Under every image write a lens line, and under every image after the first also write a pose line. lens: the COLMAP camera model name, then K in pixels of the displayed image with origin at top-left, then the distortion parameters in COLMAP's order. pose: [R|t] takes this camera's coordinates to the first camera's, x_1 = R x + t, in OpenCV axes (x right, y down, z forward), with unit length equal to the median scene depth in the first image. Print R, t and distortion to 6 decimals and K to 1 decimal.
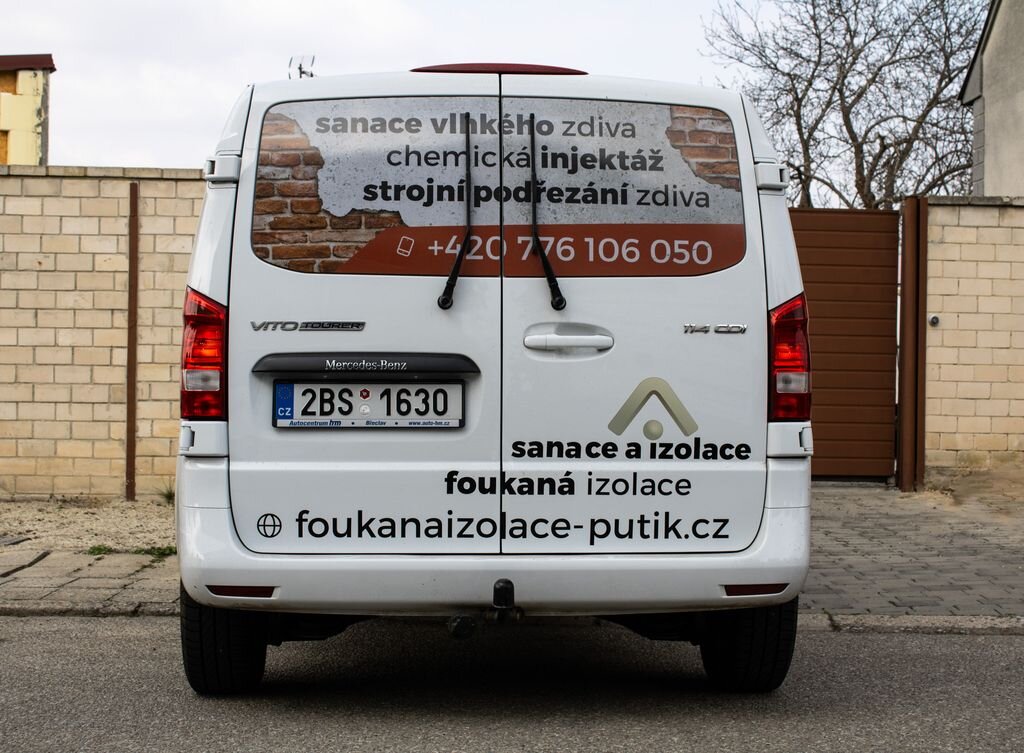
lens RADIAL K [[1830.9, 0, 512.0], [0, 1830.9, 376.5], [0, 0, 1]] dist [-0.075337, -0.064747]
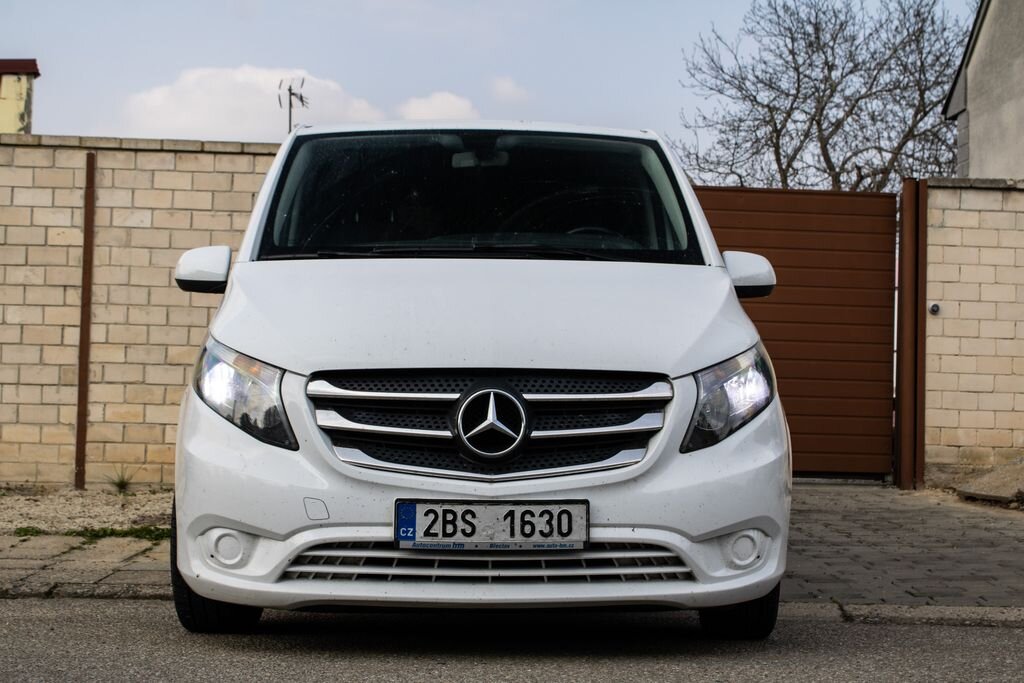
lens RADIAL K [[1668.2, 0, 512.0], [0, 1668.2, 341.5], [0, 0, 1]] dist [-0.039723, -0.068143]
pose [[0.999918, 0.011350, 0.005915, 0.007355], [-0.011018, 0.998511, -0.053435, 0.035368], [-0.006513, 0.053366, 0.998554, 0.141049]]
